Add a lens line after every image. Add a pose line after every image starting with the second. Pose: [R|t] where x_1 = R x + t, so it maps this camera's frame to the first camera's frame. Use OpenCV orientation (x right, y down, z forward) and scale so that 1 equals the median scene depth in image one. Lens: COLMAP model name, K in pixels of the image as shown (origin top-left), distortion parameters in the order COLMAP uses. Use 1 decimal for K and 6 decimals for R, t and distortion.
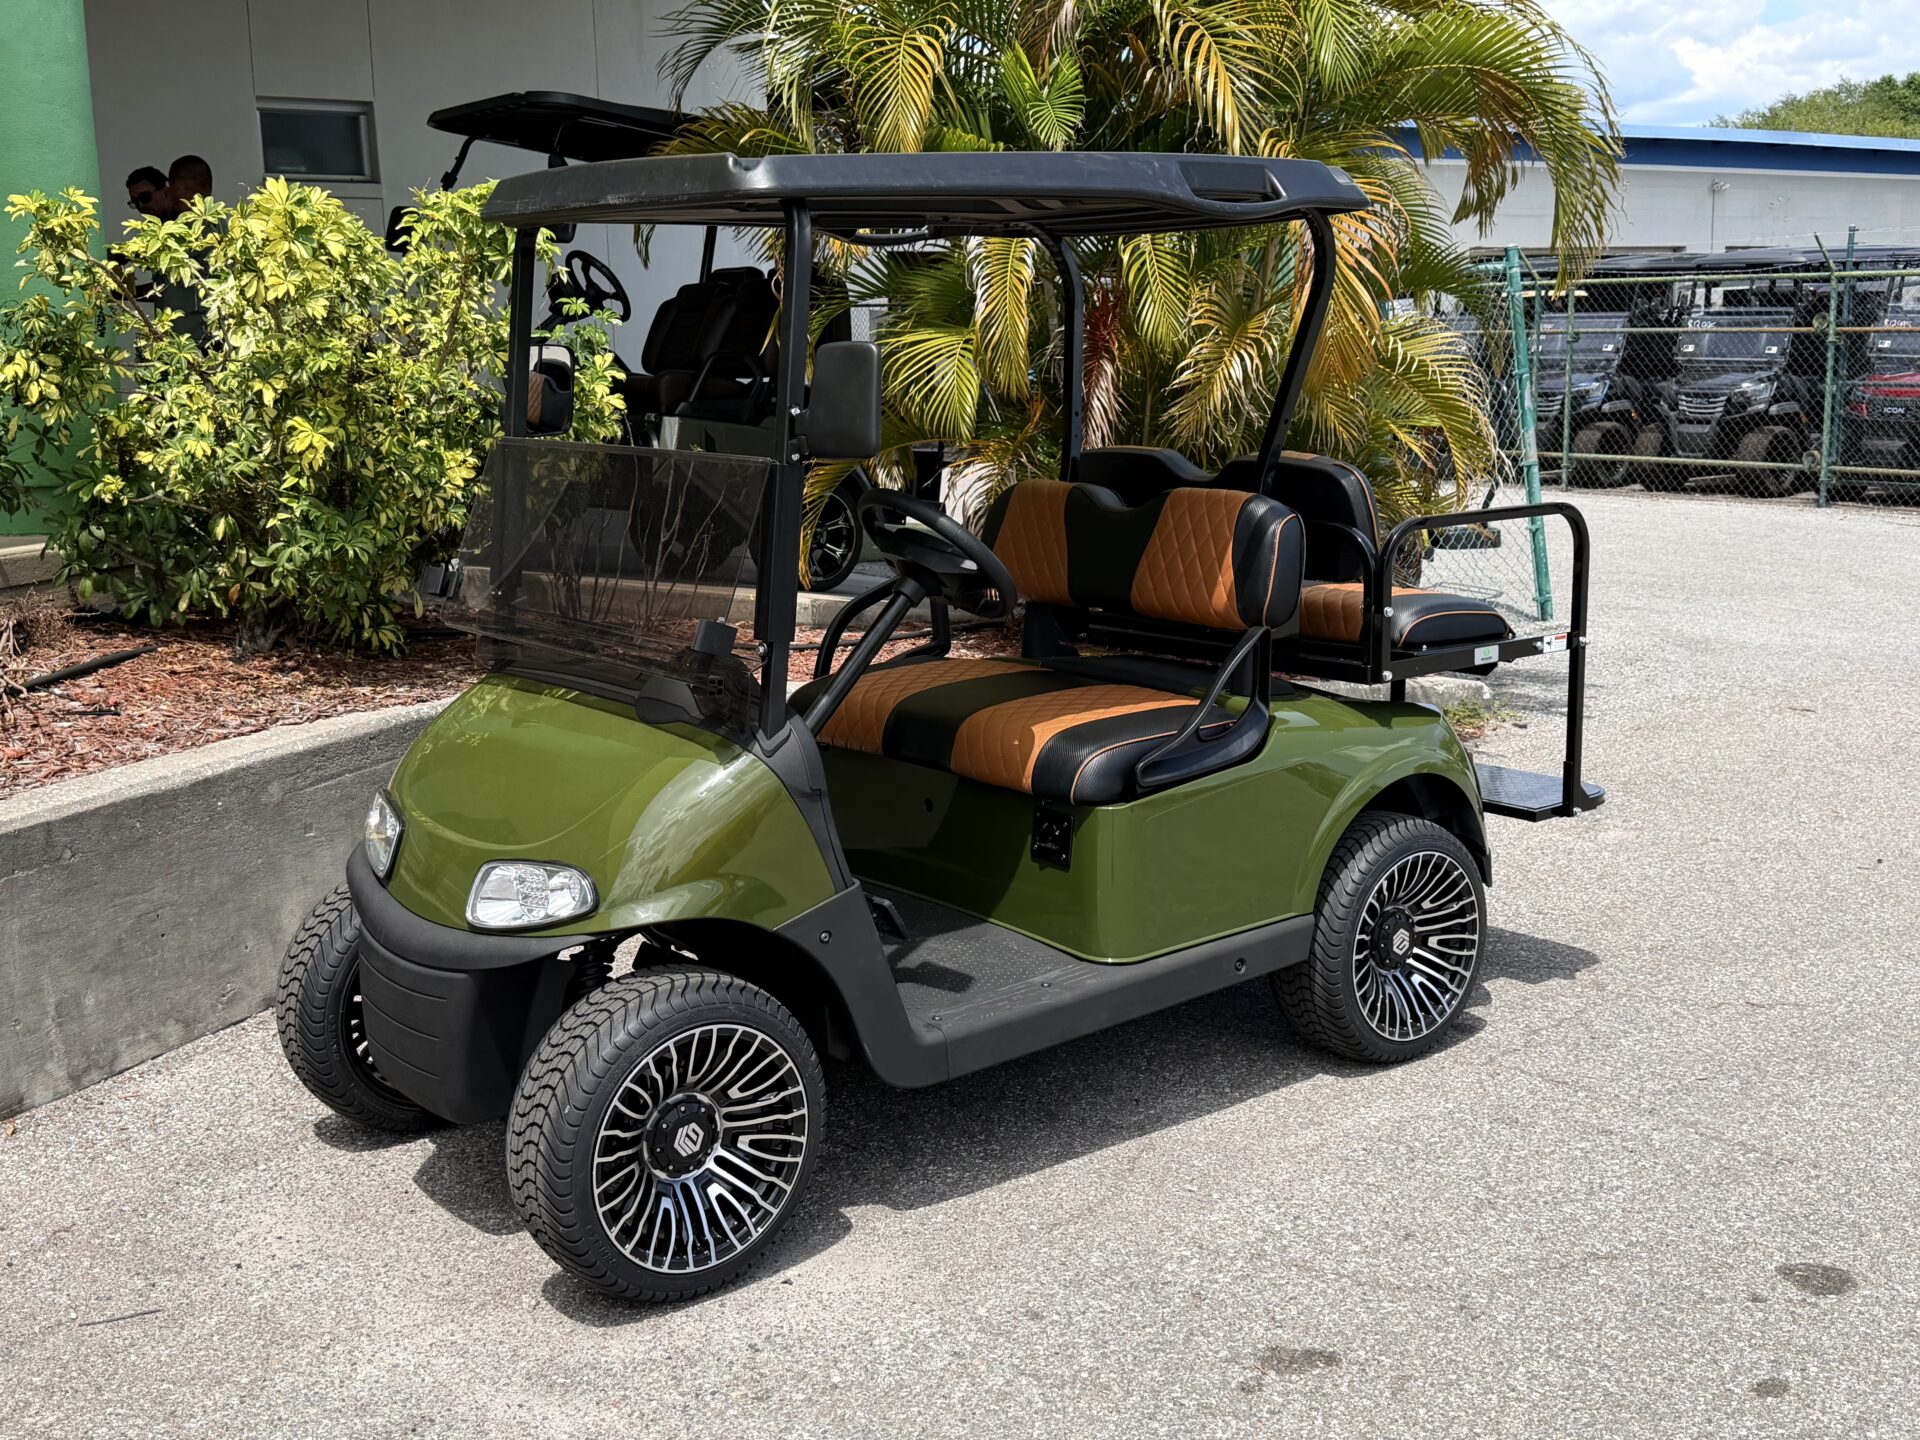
lens RADIAL K [[2042.2, 0, 970.5], [0, 2042.2, 712.0], [0, 0, 1]] dist [0.209808, -0.512841]
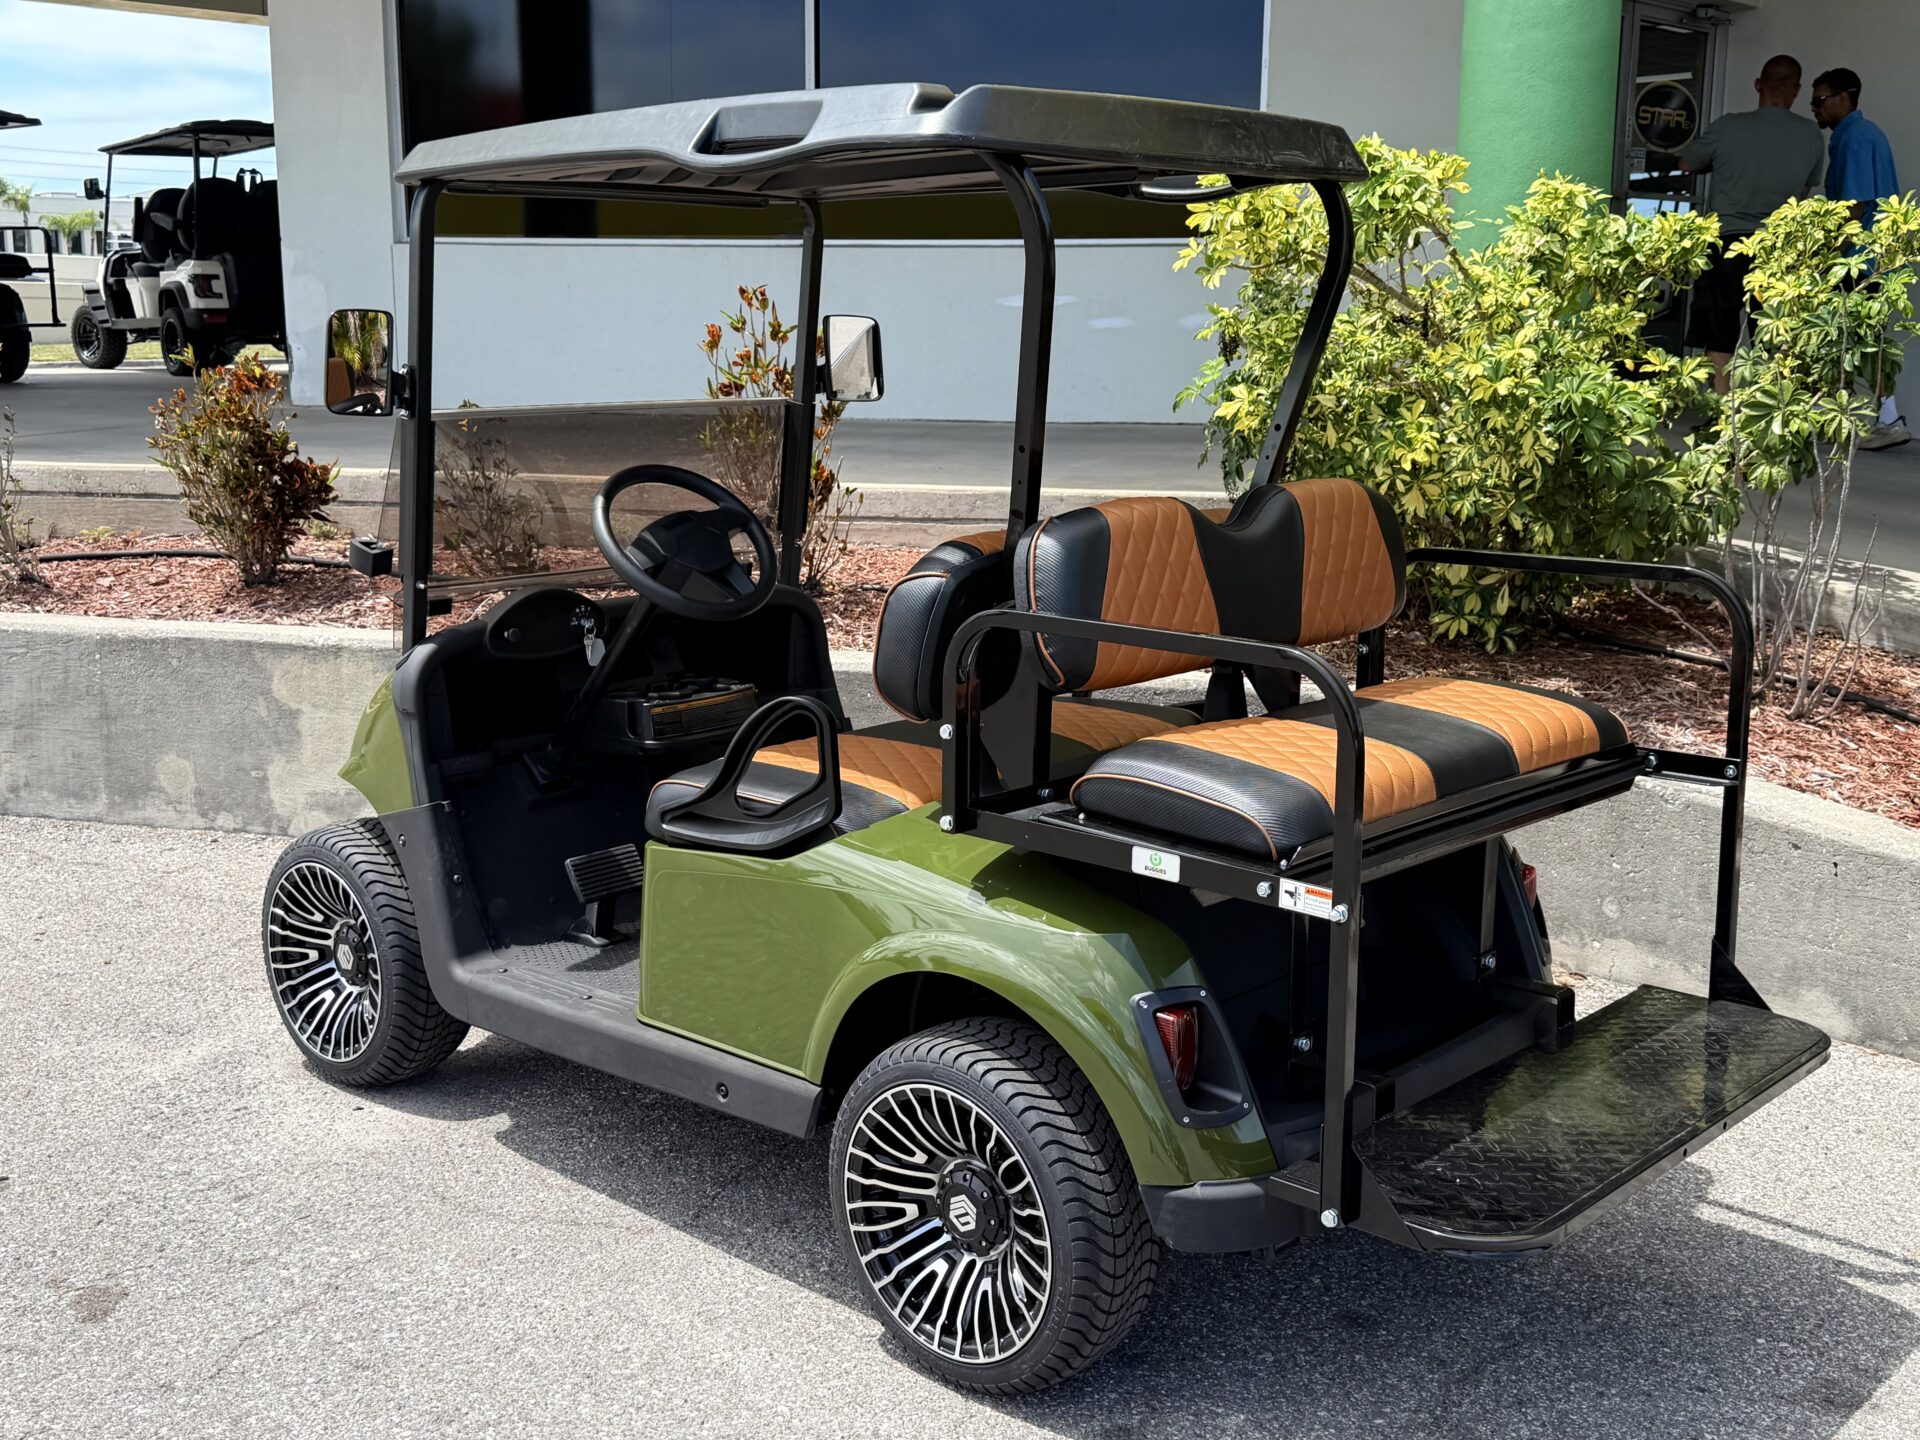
lens RADIAL K [[2051.4, 0, 955.9], [0, 2051.4, 747.1], [0, 0, 1]] dist [0.133246, -0.286708]
pose [[0.163082, 0.221858, -0.961345, 0.635662], [-0.193605, 0.962641, 0.189314, -0.128308], [0.967430, 0.155248, 0.199942, 0.636418]]
